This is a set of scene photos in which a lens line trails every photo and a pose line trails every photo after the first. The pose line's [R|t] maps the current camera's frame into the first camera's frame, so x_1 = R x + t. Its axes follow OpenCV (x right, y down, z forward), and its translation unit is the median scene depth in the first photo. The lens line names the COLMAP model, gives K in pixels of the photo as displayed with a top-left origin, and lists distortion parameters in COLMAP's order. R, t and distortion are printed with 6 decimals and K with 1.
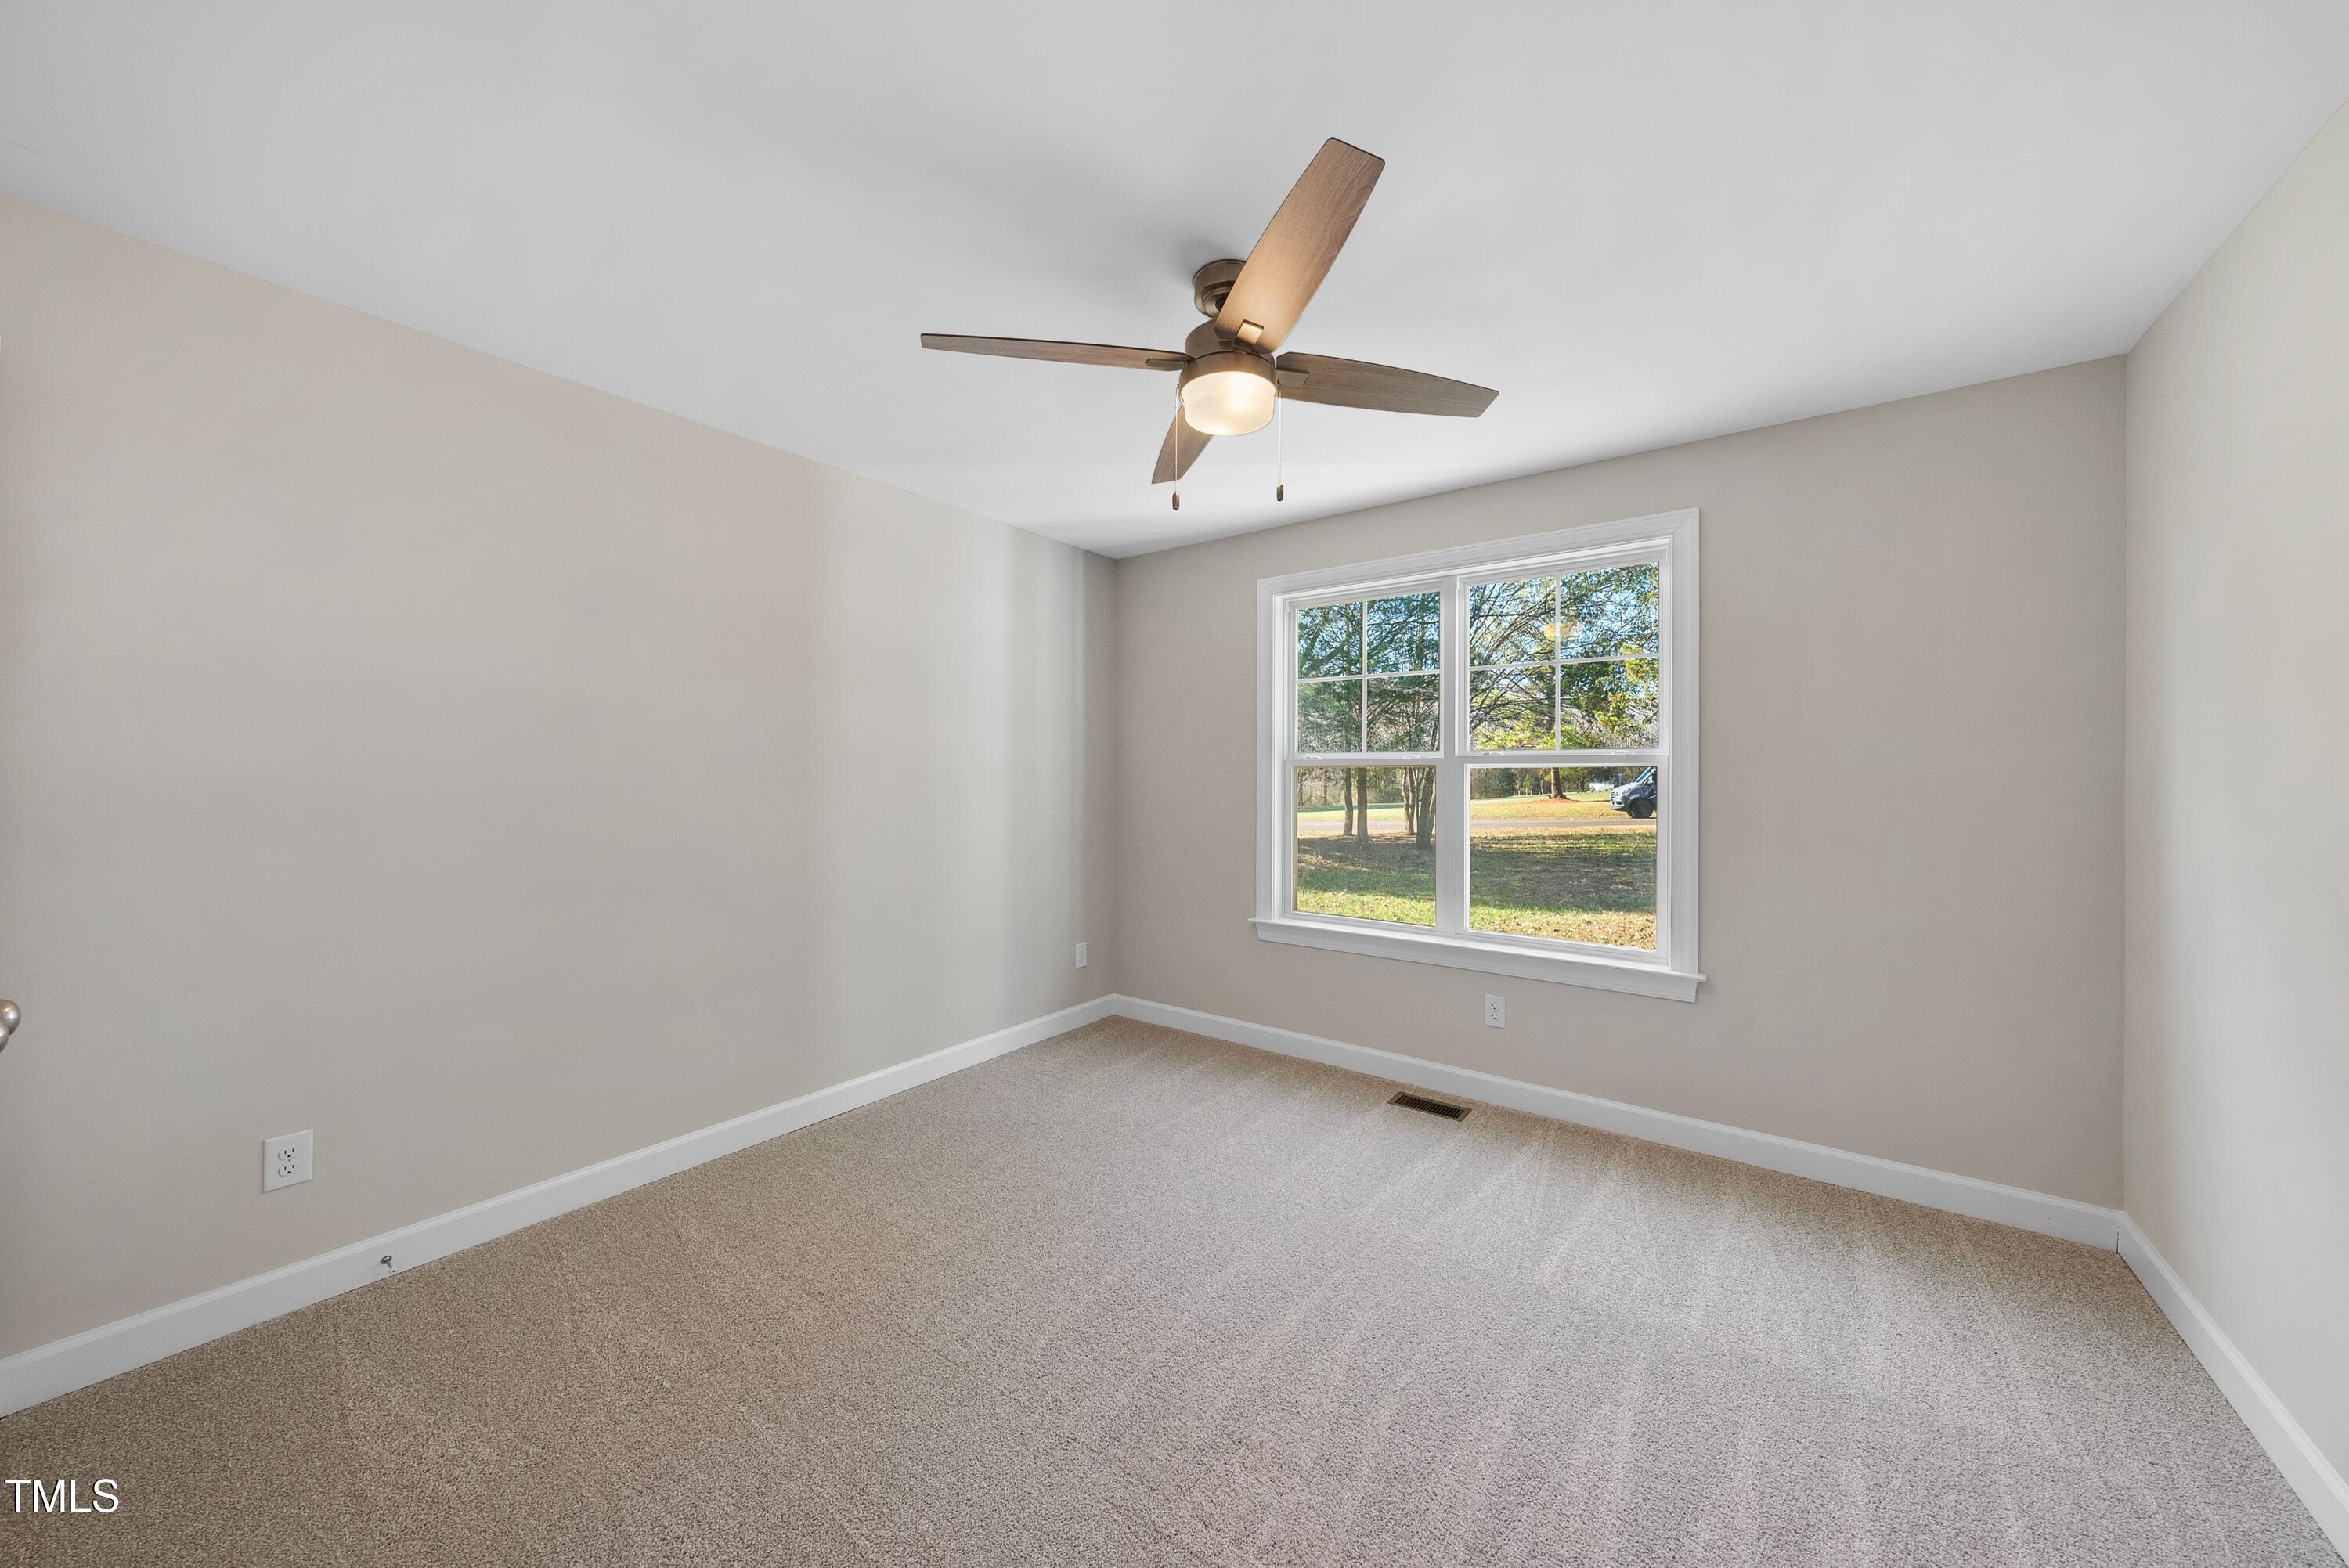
lens RADIAL K [[818.6, 0, 1180.2], [0, 818.6, 781.3], [0, 0, 1]] dist [0.000322, -0.000032]
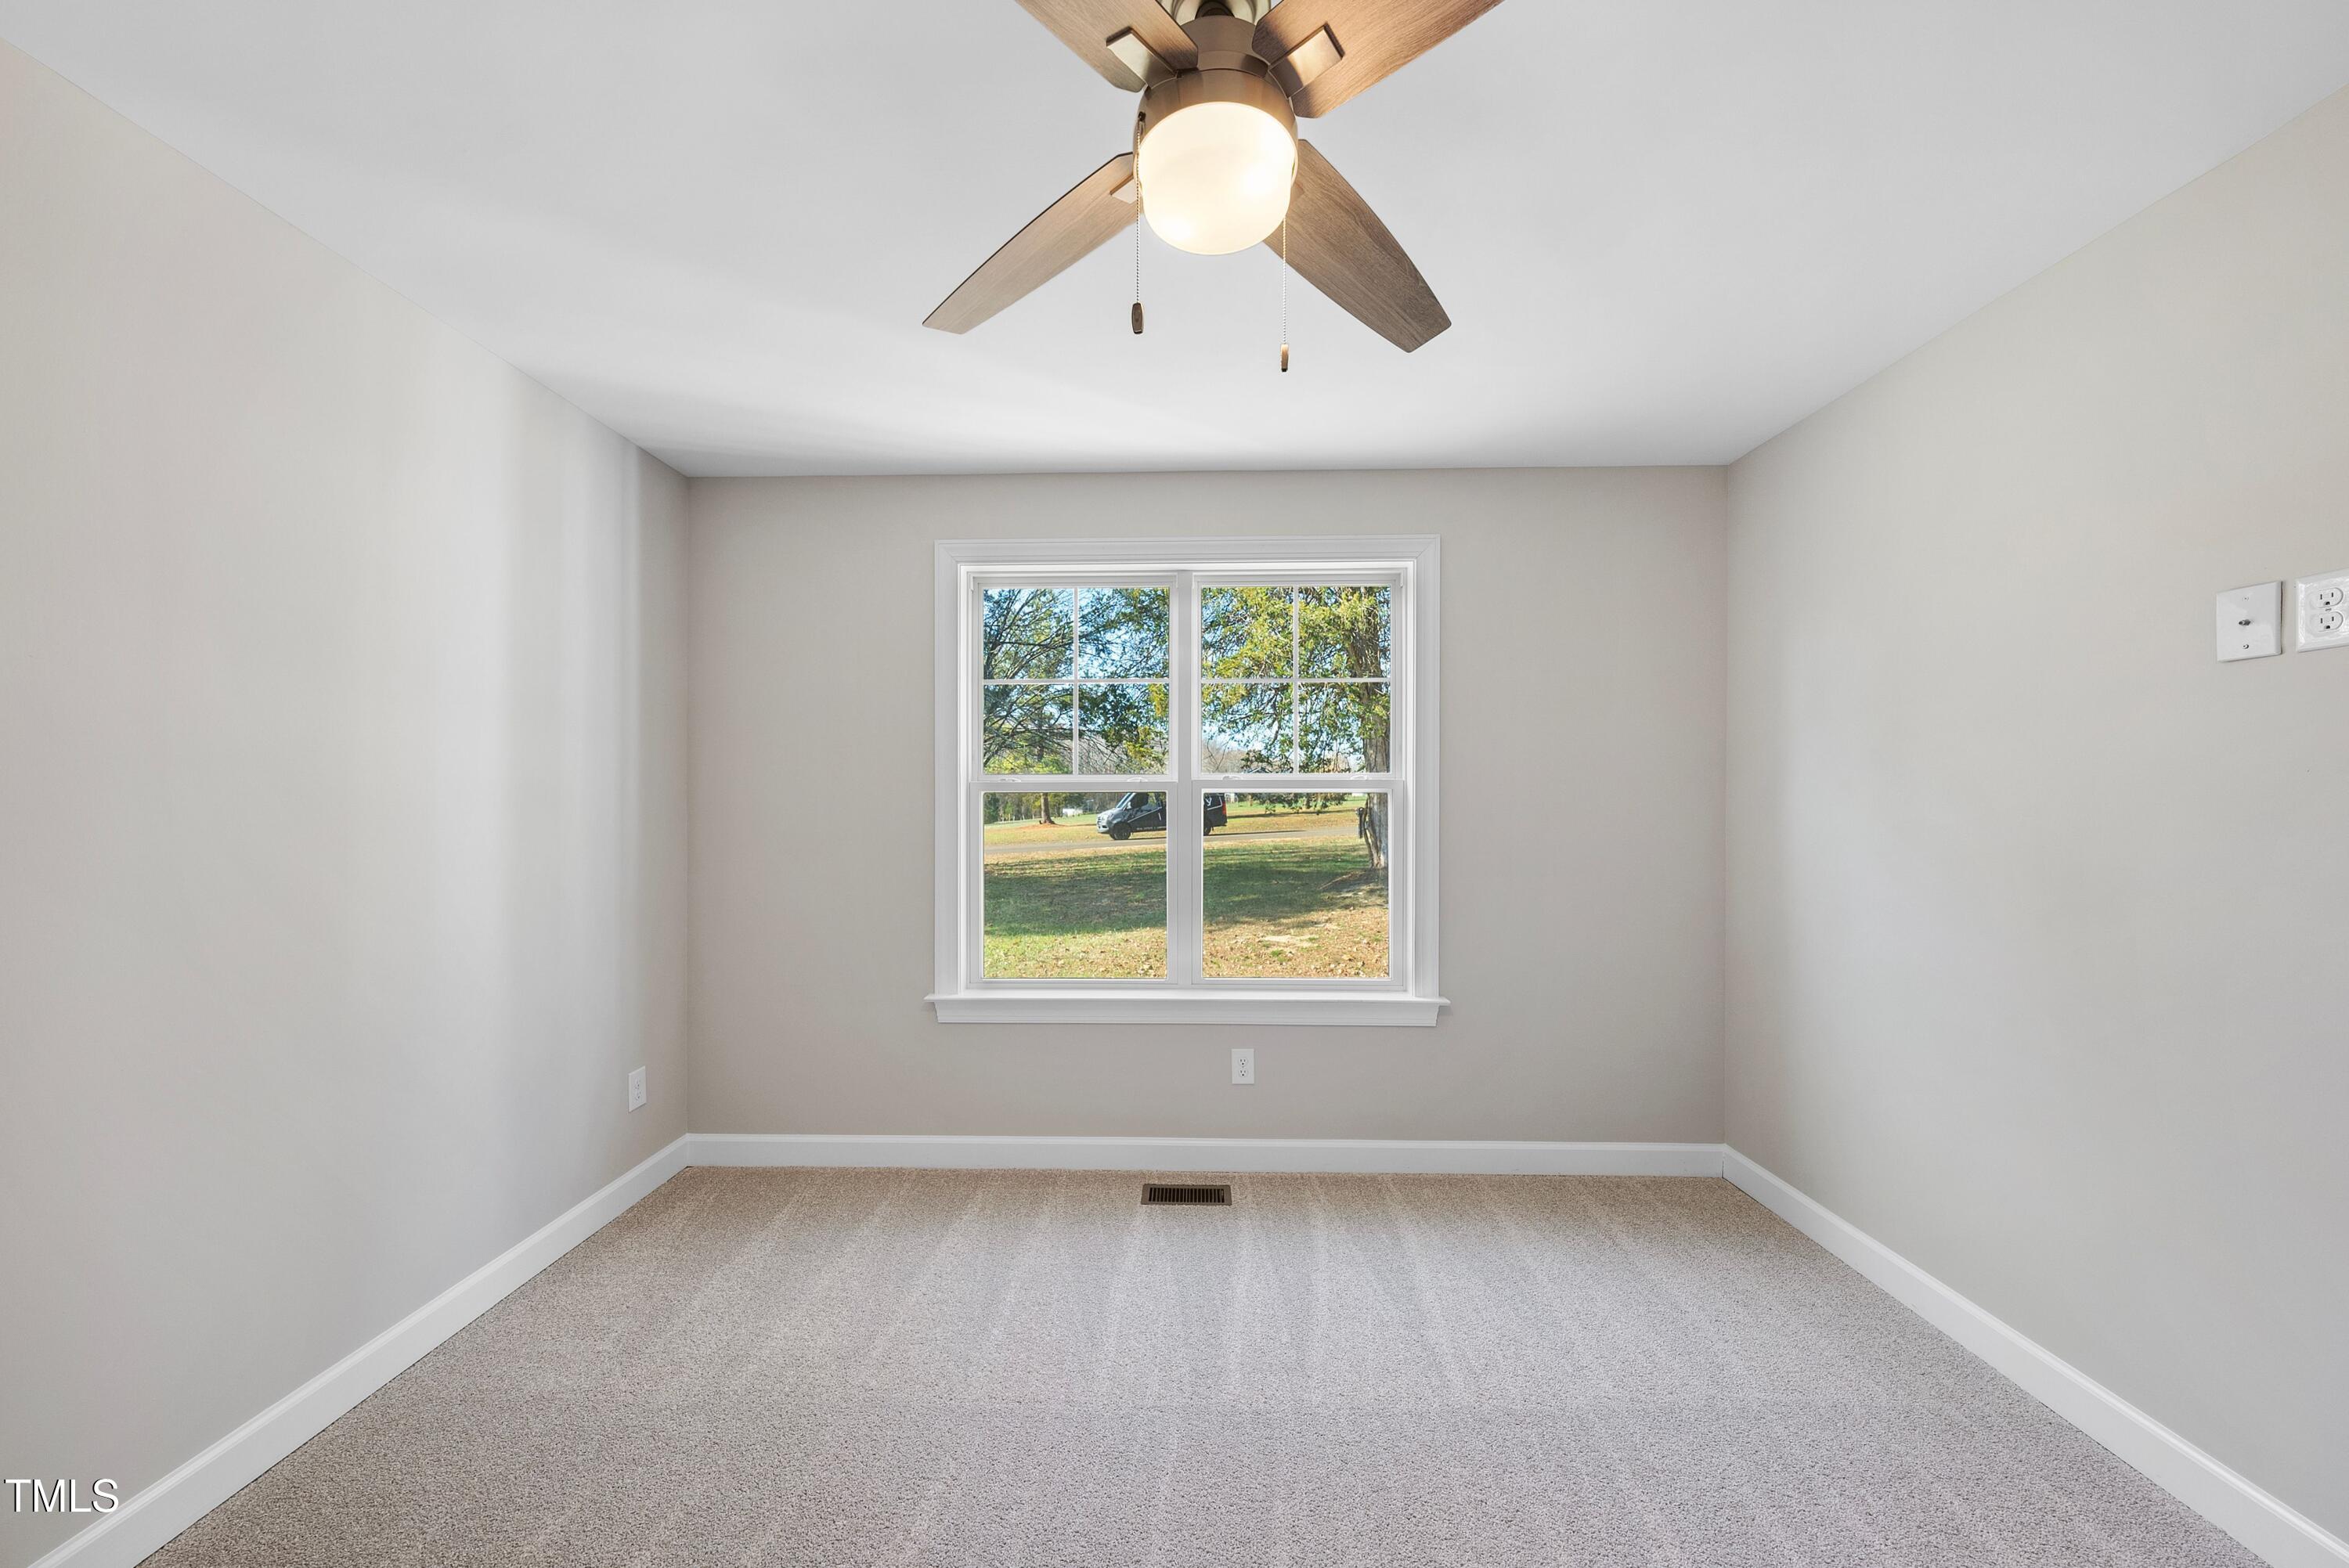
lens RADIAL K [[827.4, 0, 1185.7], [0, 827.4, 807.7], [0, 0, 1]] dist [0.000213, -0.000063]
pose [[0.816612, -0.006464, 0.577151, -0.154965], [0.006669, 0.999976, 0.001764, -0.002523], [-0.577149, 0.002409, 0.816636, 0.254277]]
